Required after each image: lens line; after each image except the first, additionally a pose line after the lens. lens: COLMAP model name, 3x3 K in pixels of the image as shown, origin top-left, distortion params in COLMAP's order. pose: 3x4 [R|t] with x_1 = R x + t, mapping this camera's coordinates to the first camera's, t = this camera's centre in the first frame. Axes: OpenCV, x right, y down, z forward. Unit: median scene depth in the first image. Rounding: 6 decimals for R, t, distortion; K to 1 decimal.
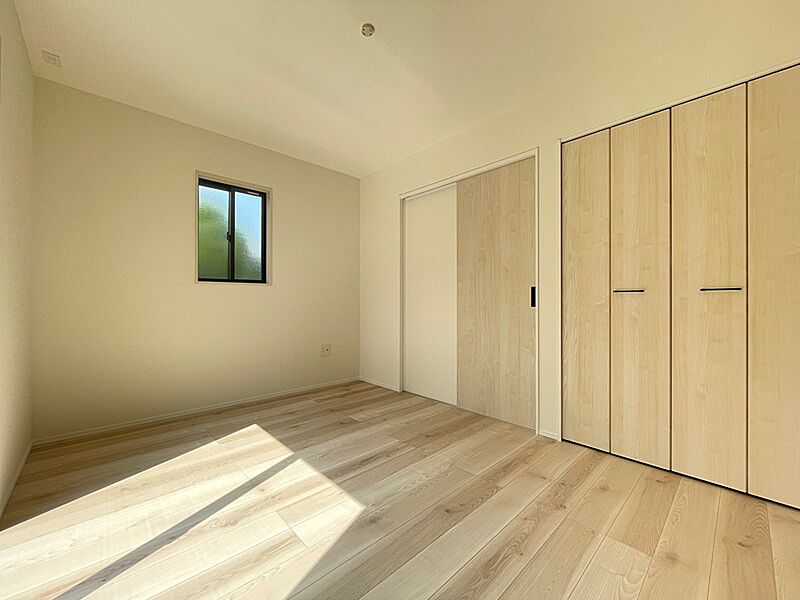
lens RADIAL K [[322.4, 0, 399.7], [0, 322.4, 301.1], [0, 0, 1]] dist [0.000548, -0.000439]
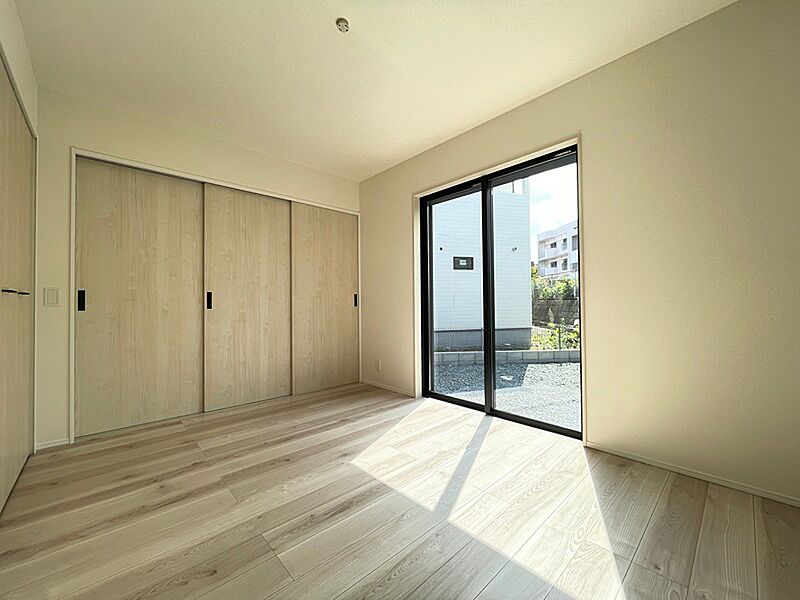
lens RADIAL K [[322.4, 0, 400.4], [0, 322.4, 300.8], [0, 0, 1]] dist [0.000548, -0.000439]
pose [[-0.999944, 0.008964, -0.005705, -0.273538], [0.009053, 0.999833, -0.015903, 0.015607], [0.005562, -0.015954, -0.999857, 2.038559]]
